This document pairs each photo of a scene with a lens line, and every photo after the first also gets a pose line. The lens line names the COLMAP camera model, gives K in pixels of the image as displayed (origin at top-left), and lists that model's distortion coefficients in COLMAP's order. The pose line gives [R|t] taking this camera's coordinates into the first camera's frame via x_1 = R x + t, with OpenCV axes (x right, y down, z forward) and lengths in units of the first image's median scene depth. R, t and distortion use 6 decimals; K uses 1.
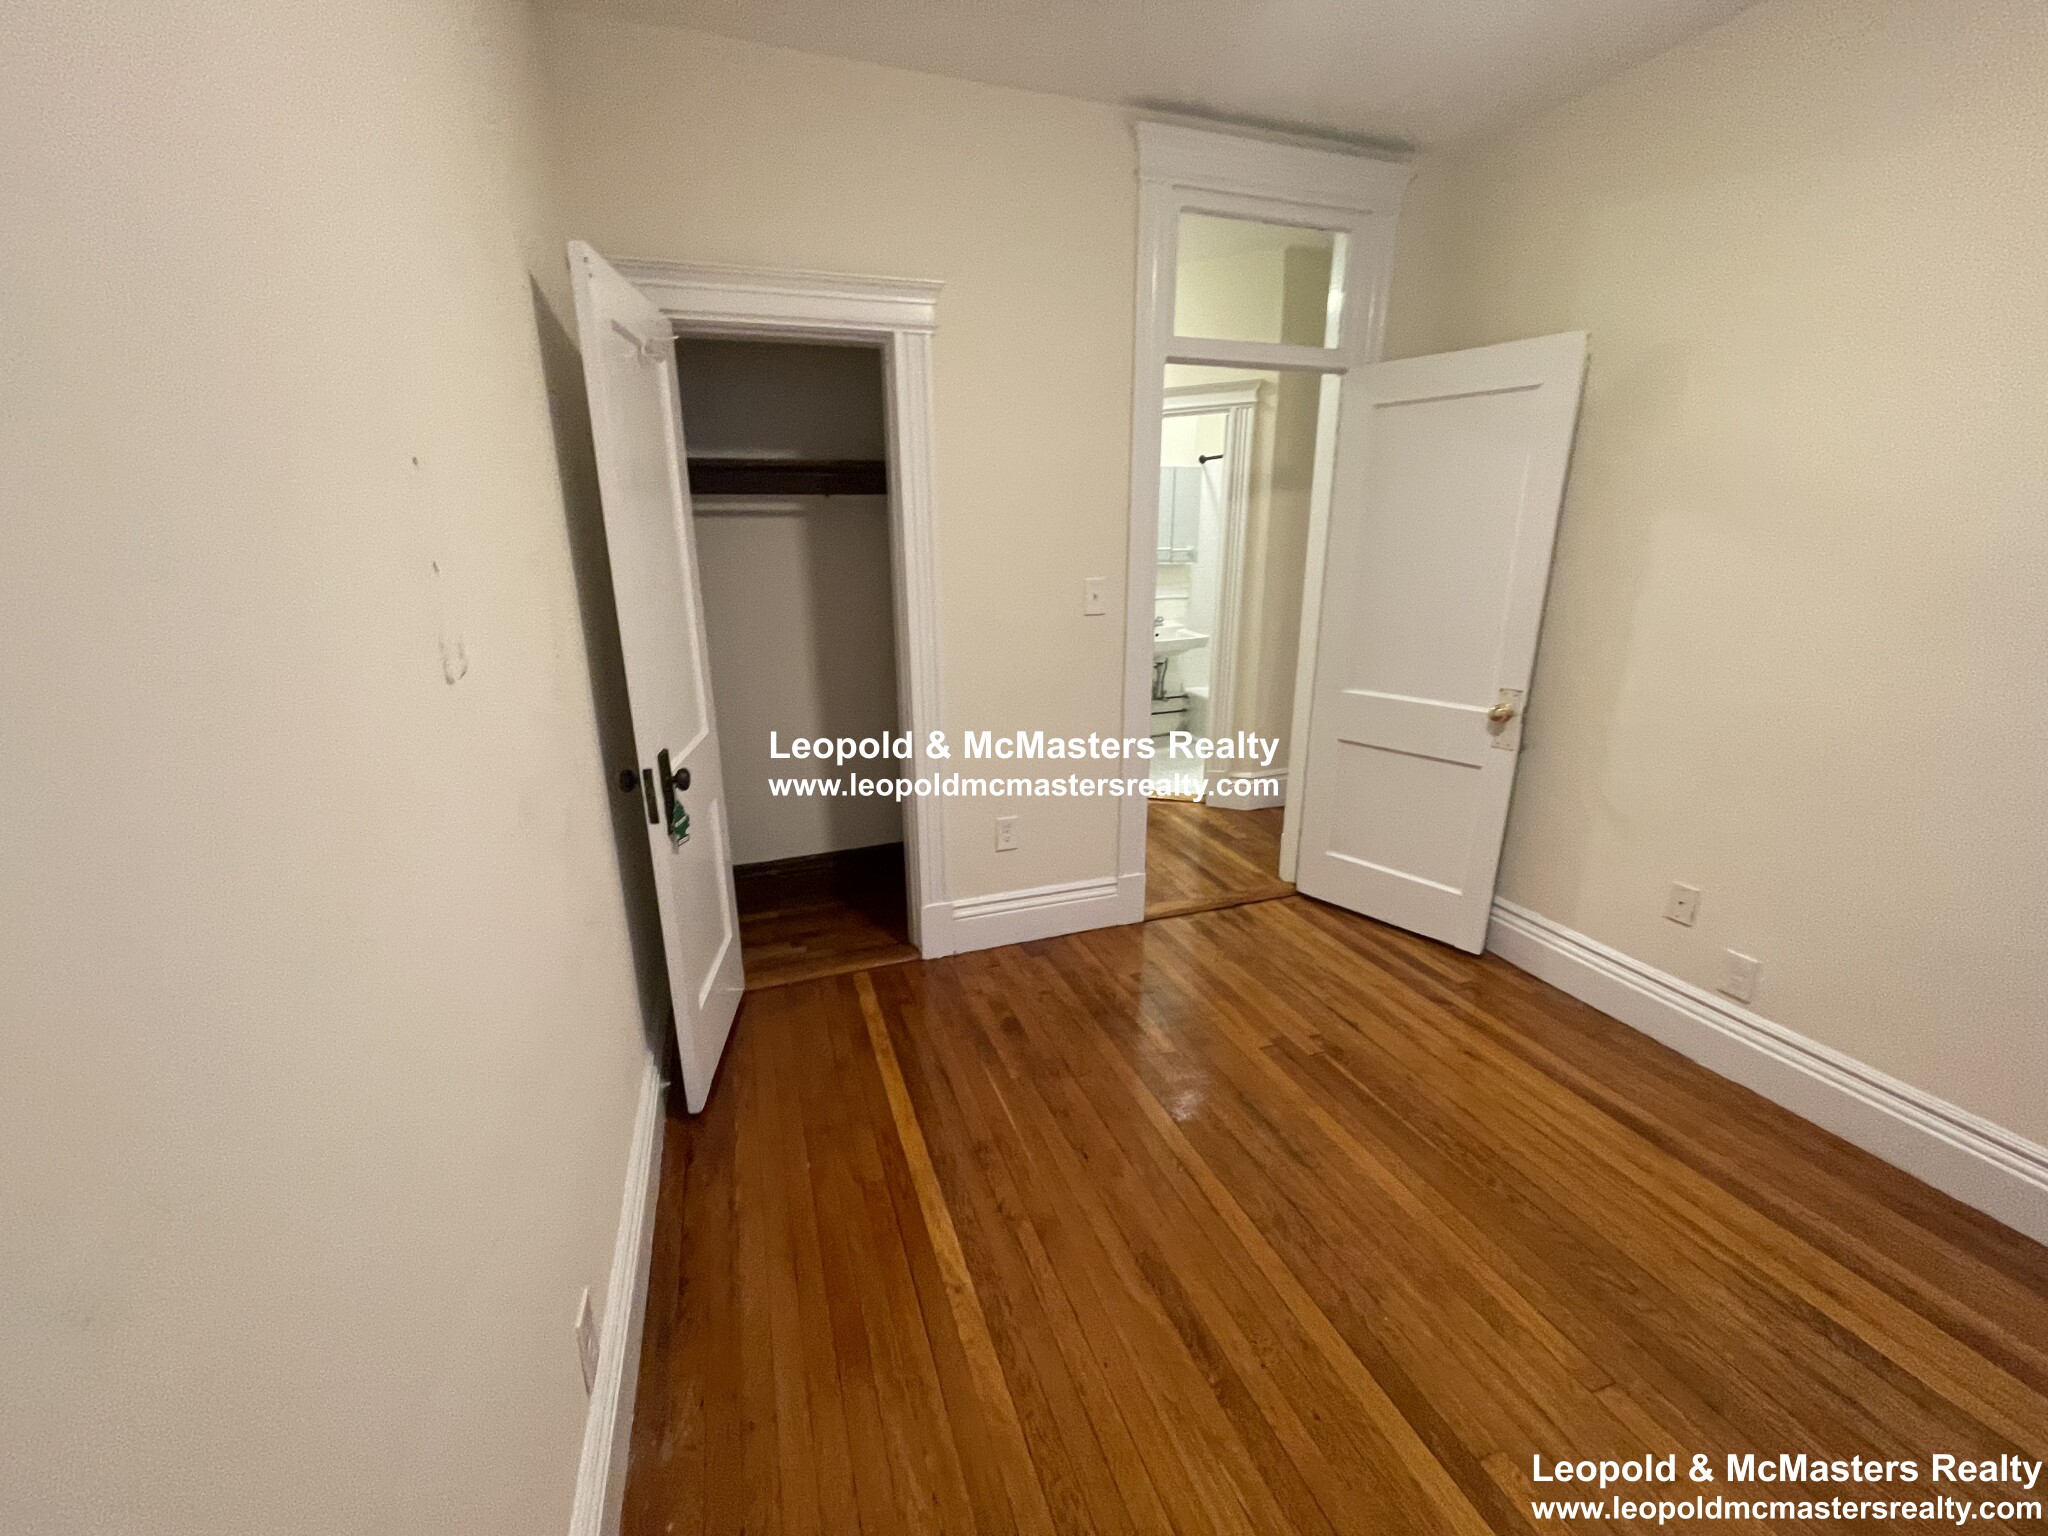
lens RADIAL K [[826.1, 0, 1015.9], [0, 826.1, 774.2], [0, 0, 1]] dist [0.000702, -0.000488]
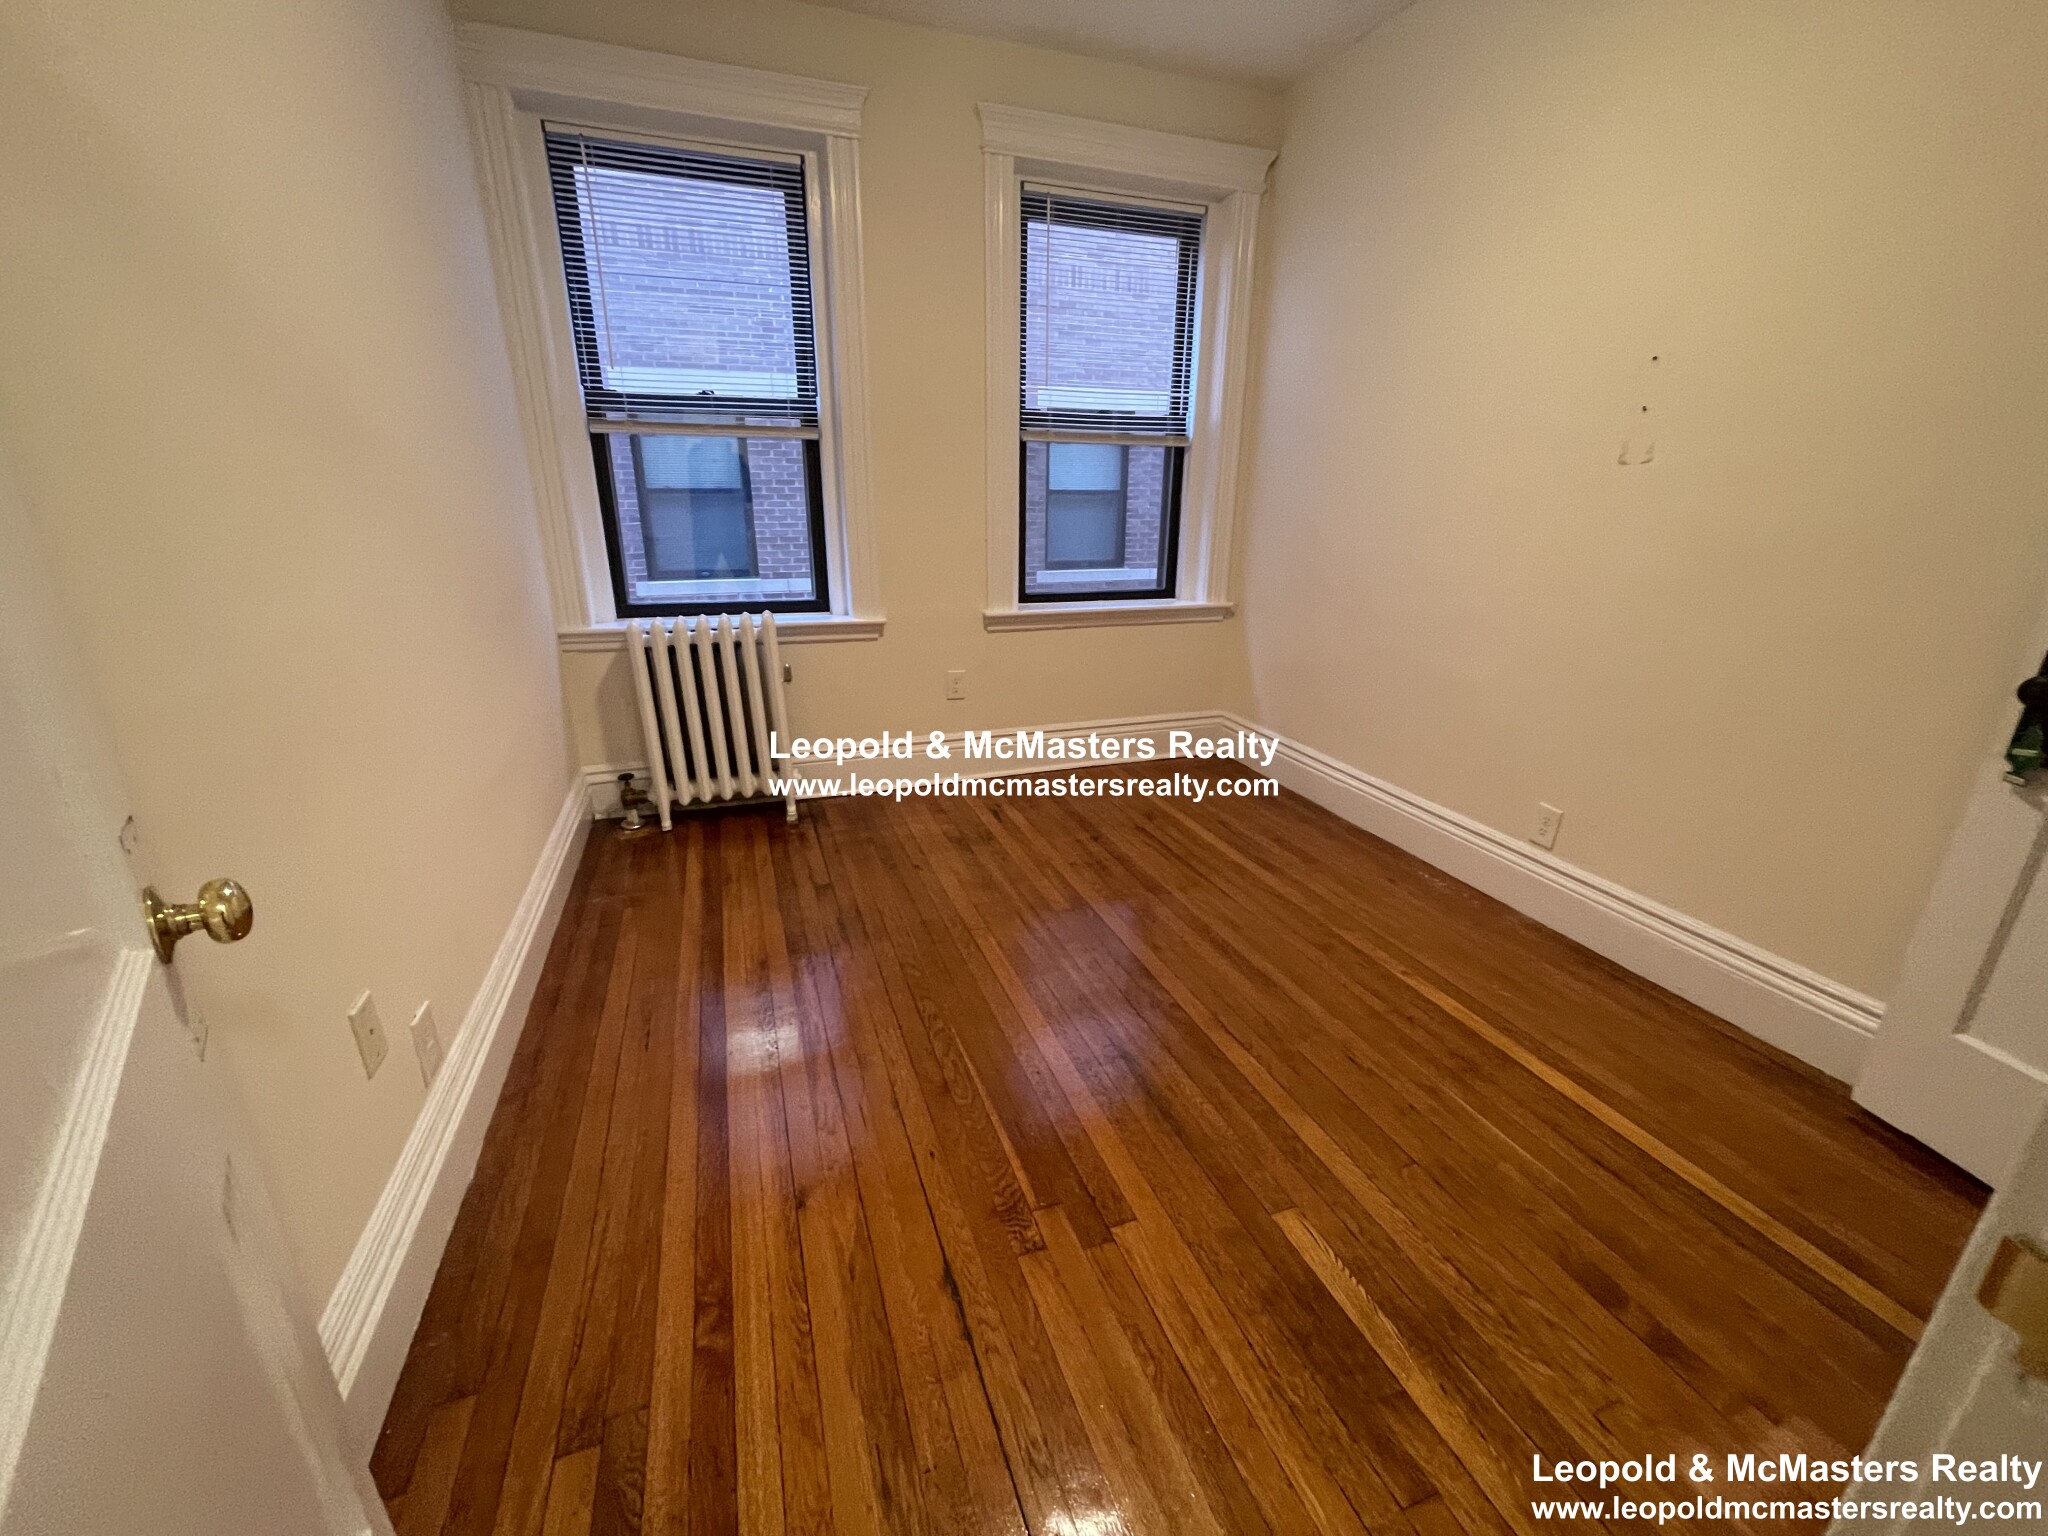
lens RADIAL K [[826.1, 0, 1015.9], [0, 826.1, 774.2], [0, 0, 1]] dist [0.000702, -0.000488]
pose [[-0.999996, 0.002535, -0.001239, 0.324948], [0.001384, 0.823430, 0.567416, -0.233226], [0.002459, 0.567412, -0.823430, 1.112987]]
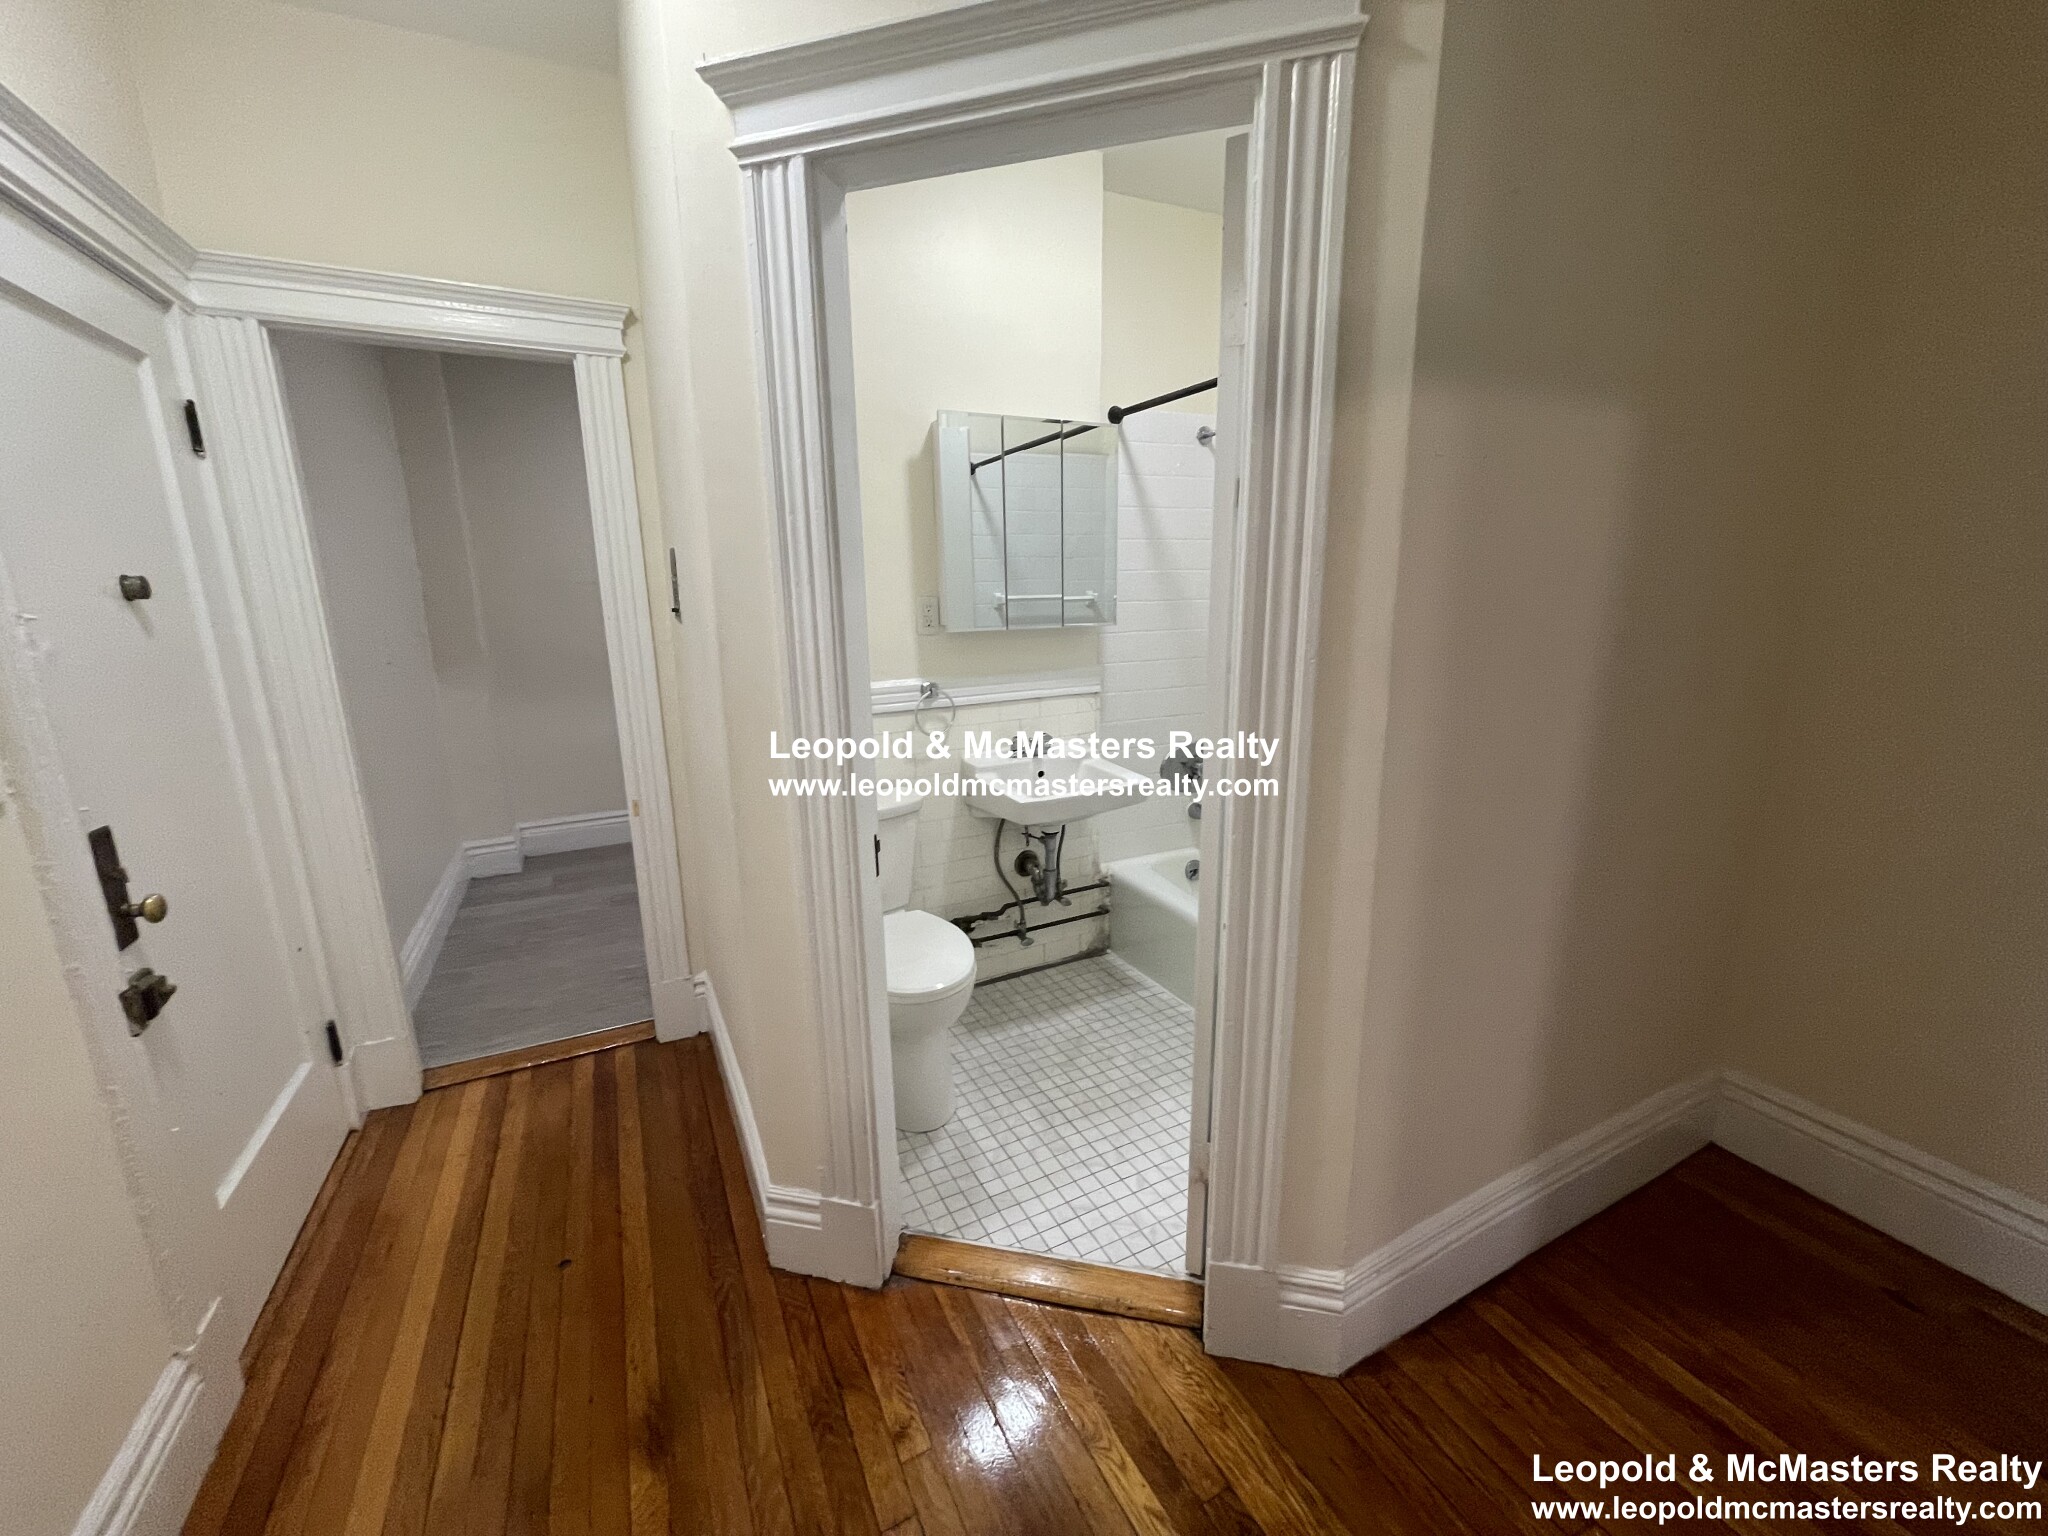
lens RADIAL K [[826.1, 0, 1015.9], [0, 826.1, 774.2], [0, 0, 1]] dist [0.000702, -0.000488]
pose [[0.992131, -0.040659, 0.118422, 0.198840], [0.047519, 0.997317, -0.055691, -0.285803], [-0.115840, 0.060880, 0.991400, 1.052907]]
